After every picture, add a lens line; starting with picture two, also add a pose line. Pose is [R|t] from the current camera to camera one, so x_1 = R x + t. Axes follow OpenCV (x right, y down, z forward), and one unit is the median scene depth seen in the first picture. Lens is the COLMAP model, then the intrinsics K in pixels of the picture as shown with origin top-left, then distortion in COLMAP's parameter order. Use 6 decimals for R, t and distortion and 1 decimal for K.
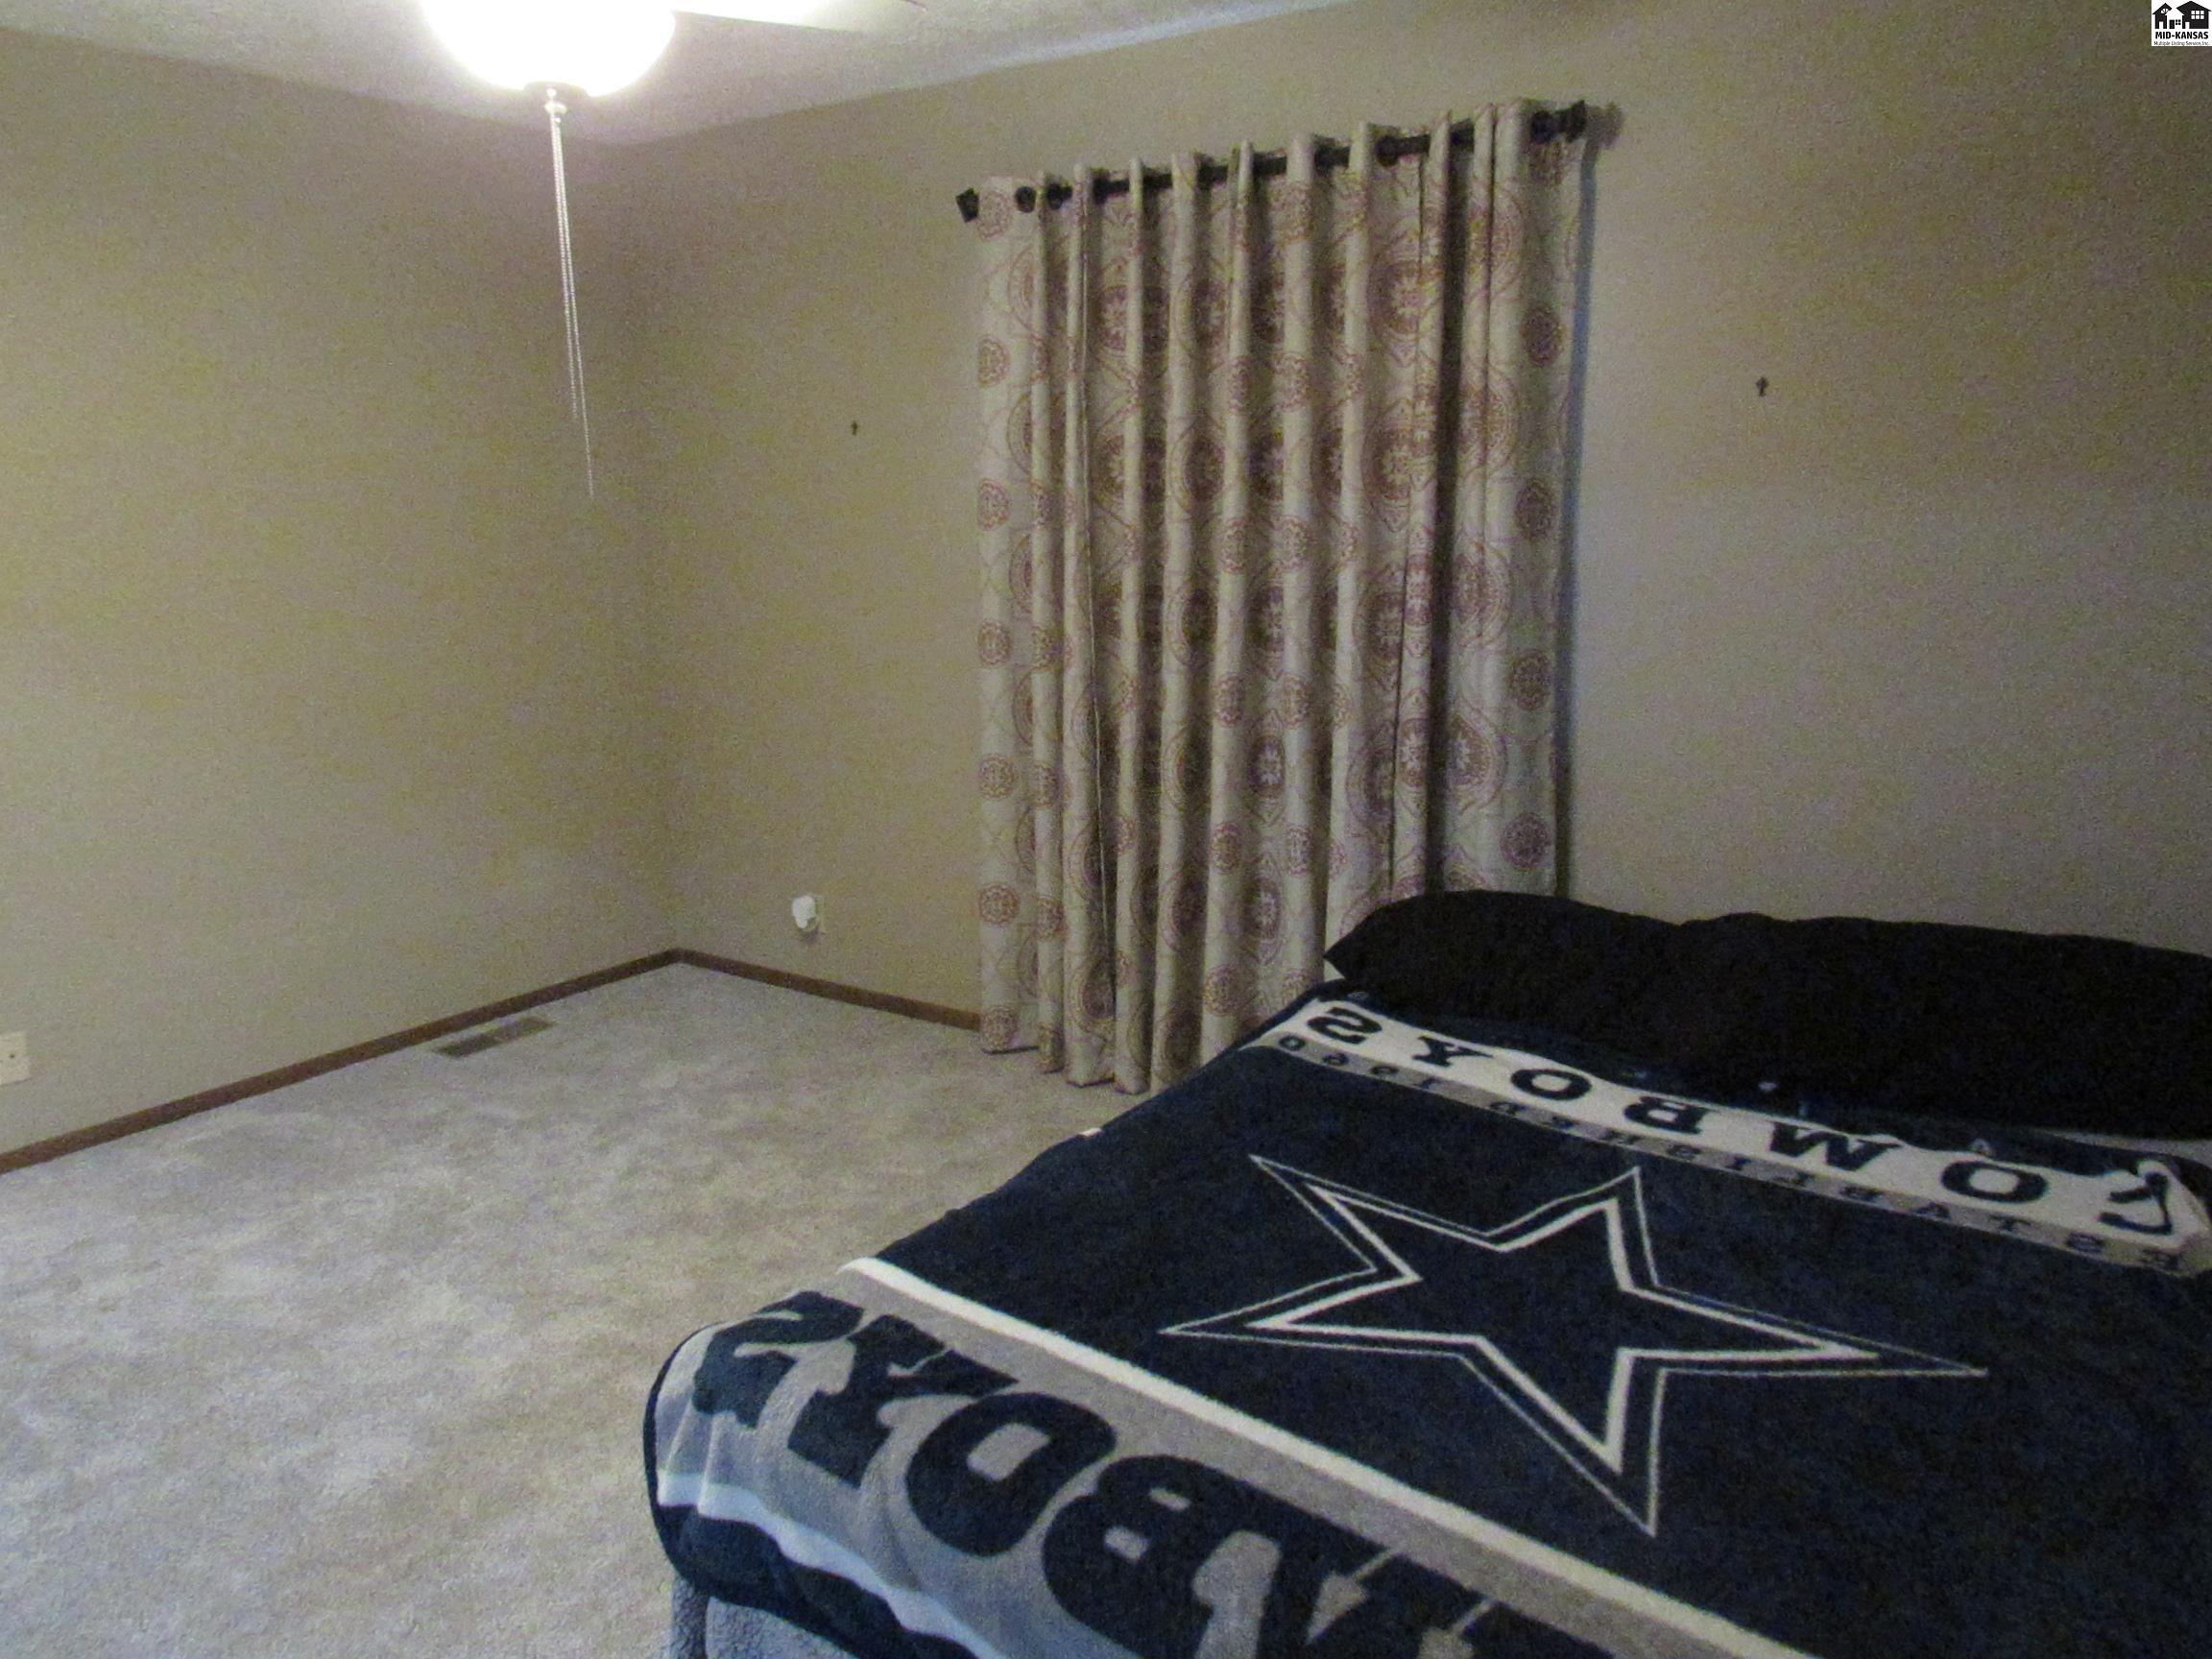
lens RADIAL K [[1616.9, 0, 1111.4], [0, 1616.9, 829.5], [0, 0, 1]] dist [0.004222, 0.001960]
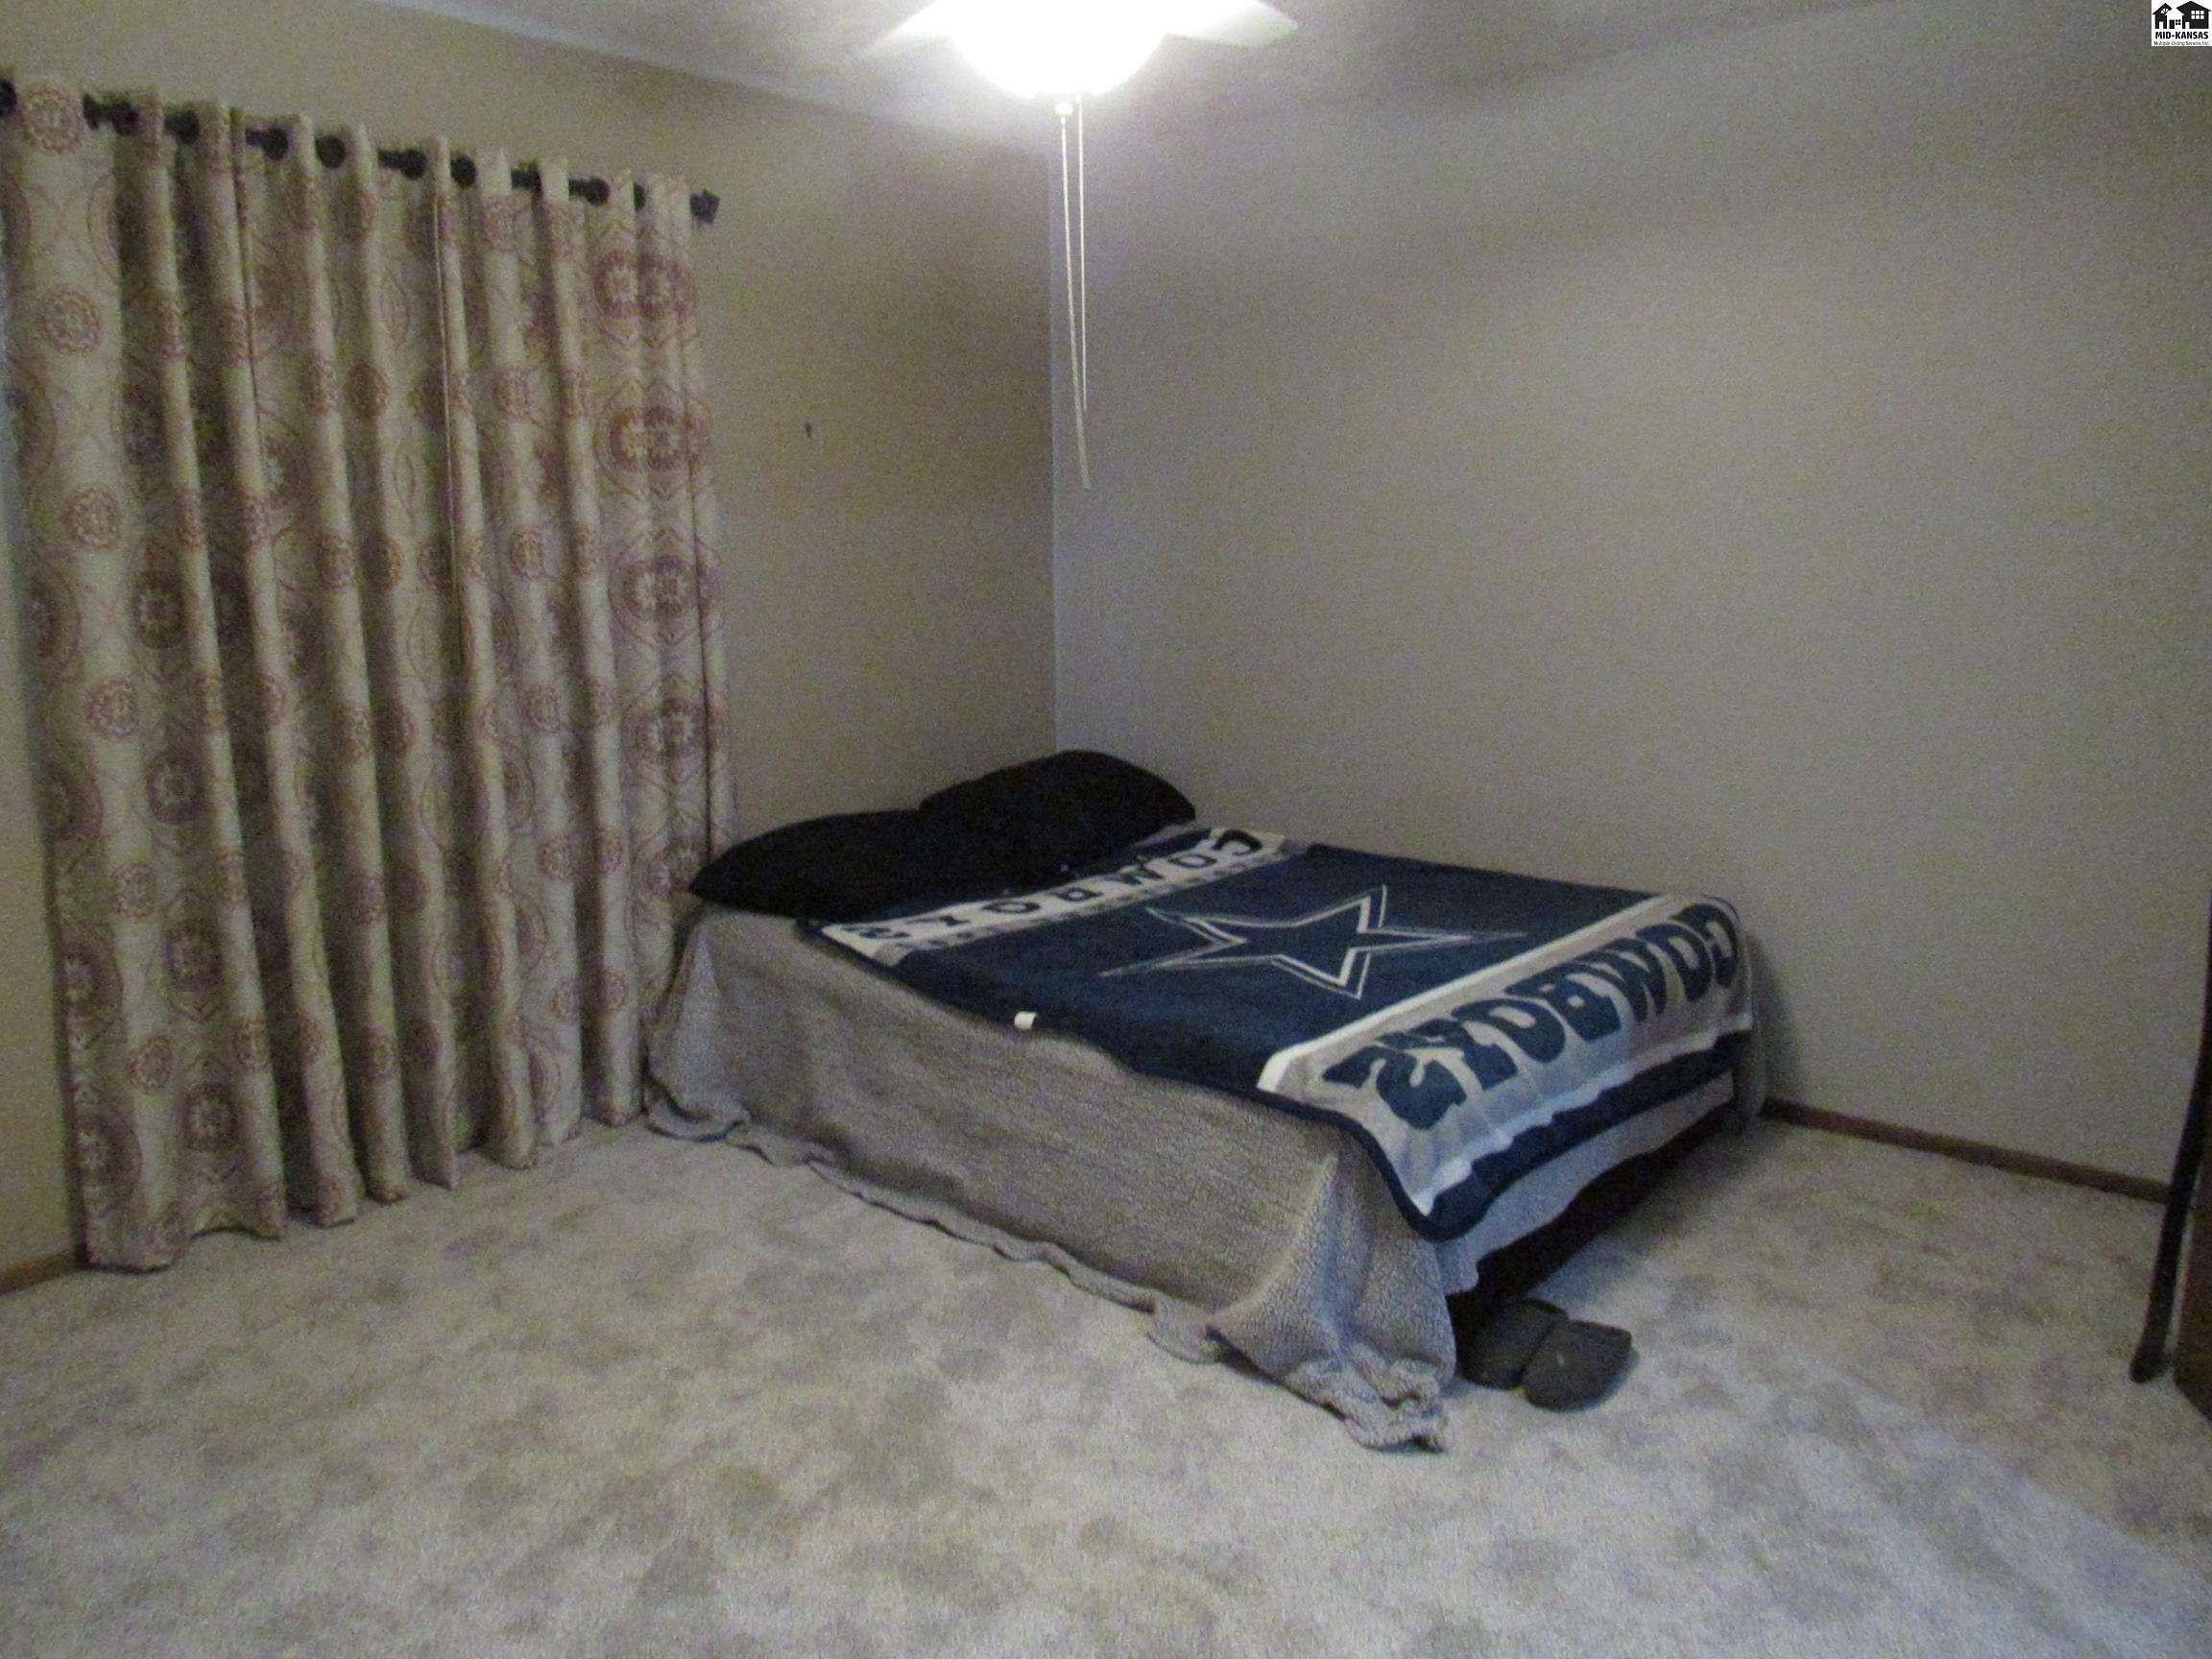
lens RADIAL K [[1616.9, 0, 1111.4], [0, 1616.9, 829.5], [0, 0, 1]] dist [0.004222, 0.001960]
pose [[0.109802, -0.196851, 0.974266, -0.973290], [0.189339, 0.966386, 0.173920, -0.127530], [-0.975753, 0.165370, 0.143382, 0.576570]]
